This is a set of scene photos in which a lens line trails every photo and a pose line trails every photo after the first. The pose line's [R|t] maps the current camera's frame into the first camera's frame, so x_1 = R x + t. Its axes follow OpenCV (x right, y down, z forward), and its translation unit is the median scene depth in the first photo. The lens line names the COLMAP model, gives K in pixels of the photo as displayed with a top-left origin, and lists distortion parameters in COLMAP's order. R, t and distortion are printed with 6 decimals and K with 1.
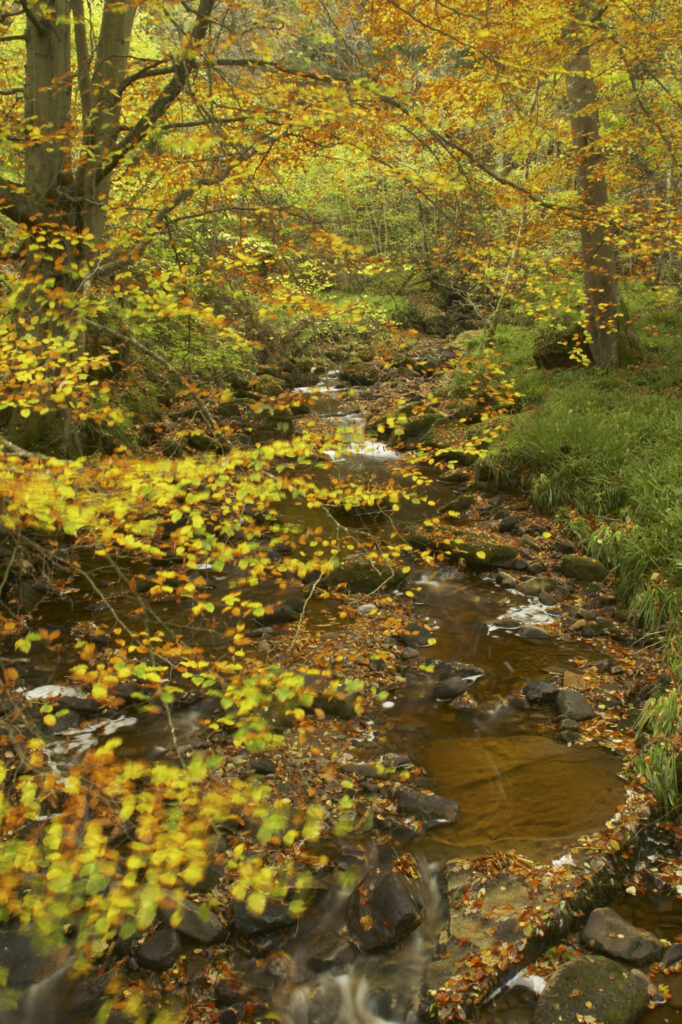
lens RADIAL K [[964.8, 0, 344.2], [0, 964.8, 538.4], [0, 0, 1]] dist [-0.088361, 0.000000]
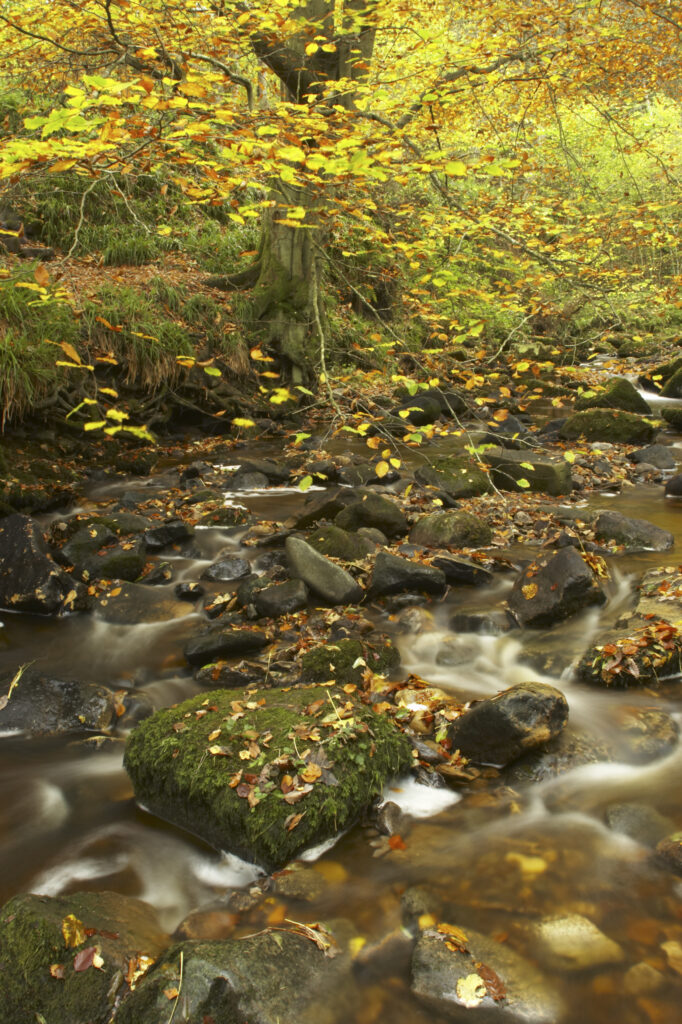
lens RADIAL K [[964.8, 0, 334.4], [0, 964.8, 510.6], [0, 0, 1]] dist [-0.088361, 0.000000]
pose [[0.952337, 0.063040, -0.298462, 0.078752], [-0.086422, 0.994084, -0.065789, 0.304518], [0.292549, 0.088447, 0.952151, 0.127838]]
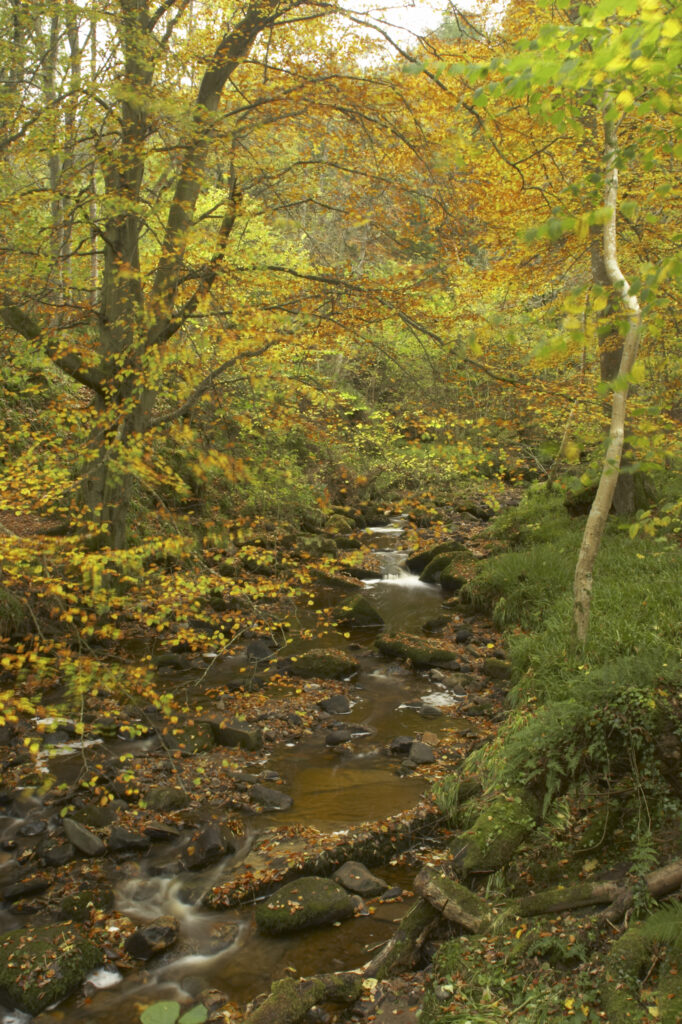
lens RADIAL K [[964.8, 0, 344.9], [0, 964.8, 495.0], [0, 0, 1]] dist [-0.088361, 0.000000]
pose [[0.988900, 0.027897, -0.145940, 0.357086], [-0.055867, 0.979952, -0.191239, 0.092470], [0.137679, 0.197270, 0.970633, -0.421095]]
